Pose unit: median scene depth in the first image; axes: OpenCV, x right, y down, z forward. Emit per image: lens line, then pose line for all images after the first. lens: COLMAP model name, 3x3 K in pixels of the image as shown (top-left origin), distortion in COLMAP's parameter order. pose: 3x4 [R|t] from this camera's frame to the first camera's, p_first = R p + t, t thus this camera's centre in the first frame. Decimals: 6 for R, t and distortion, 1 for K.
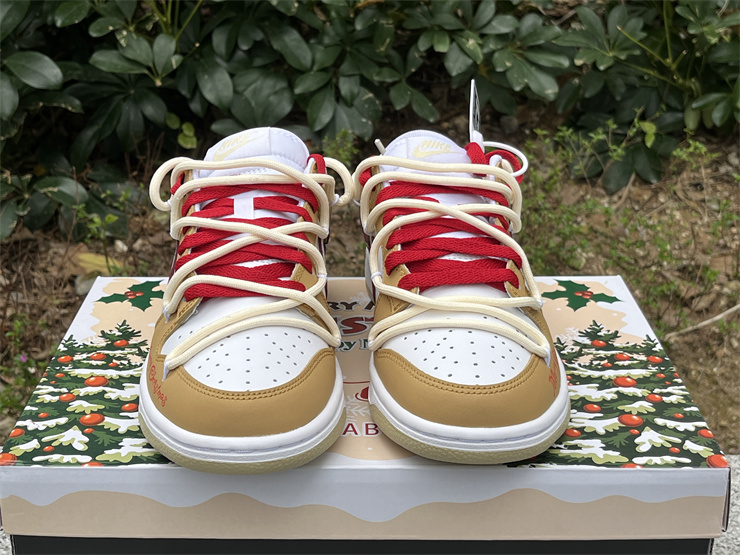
lens RADIAL K [[1129.2, 0, 375.3], [0, 1129.2, 275.5], [0, 0, 1]] dist [-0.007313, 0.000000]
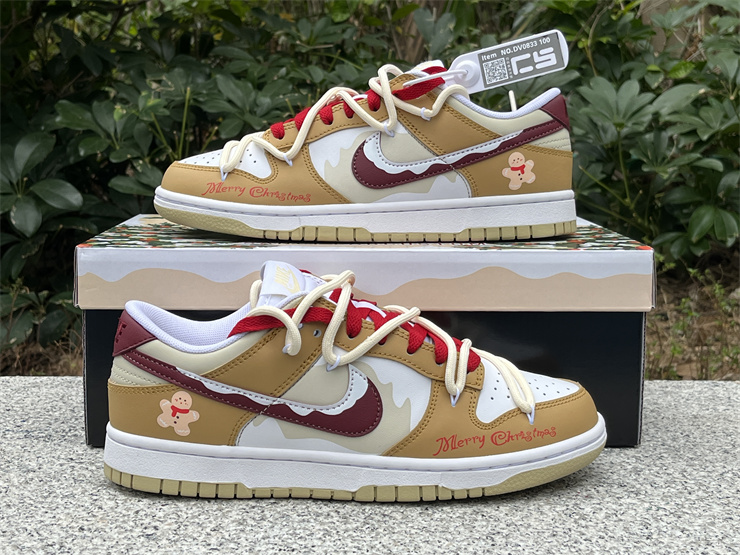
lens RADIAL K [[1129.2, 0, 387.7], [0, 1129.2, 256.6], [0, 0, 1]] dist [-0.007313, 0.000000]
pose [[0.999679, -0.007554, 0.024197, -0.003934], [0.013326, 0.968623, -0.248178, 0.148431], [-0.021563, 0.248421, 0.968412, -0.064651]]
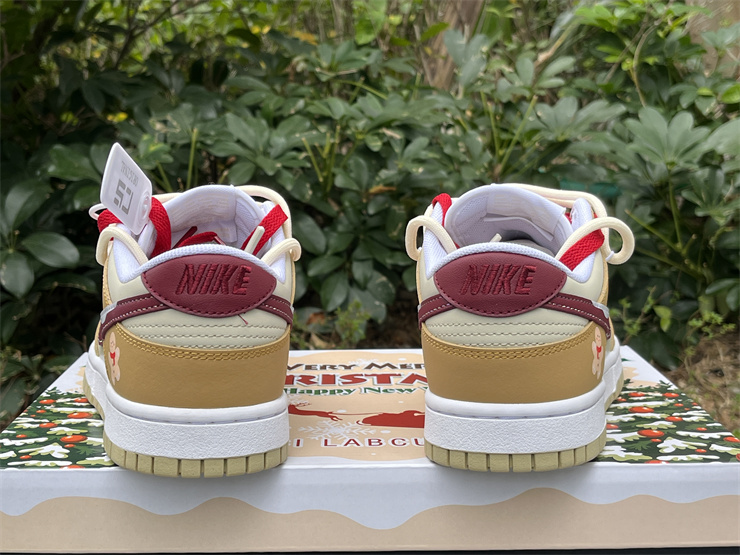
lens RADIAL K [[1127.8, 0, 381.3], [0, 1127.8, 270.7], [0, 0, 1]] dist [0.009315, 0.000000]
pose [[0.999875, -0.010802, -0.011565, 0.005585], [0.007823, 0.972662, -0.232095, 0.069353], [0.013756, 0.231975, 0.972624, 0.020802]]
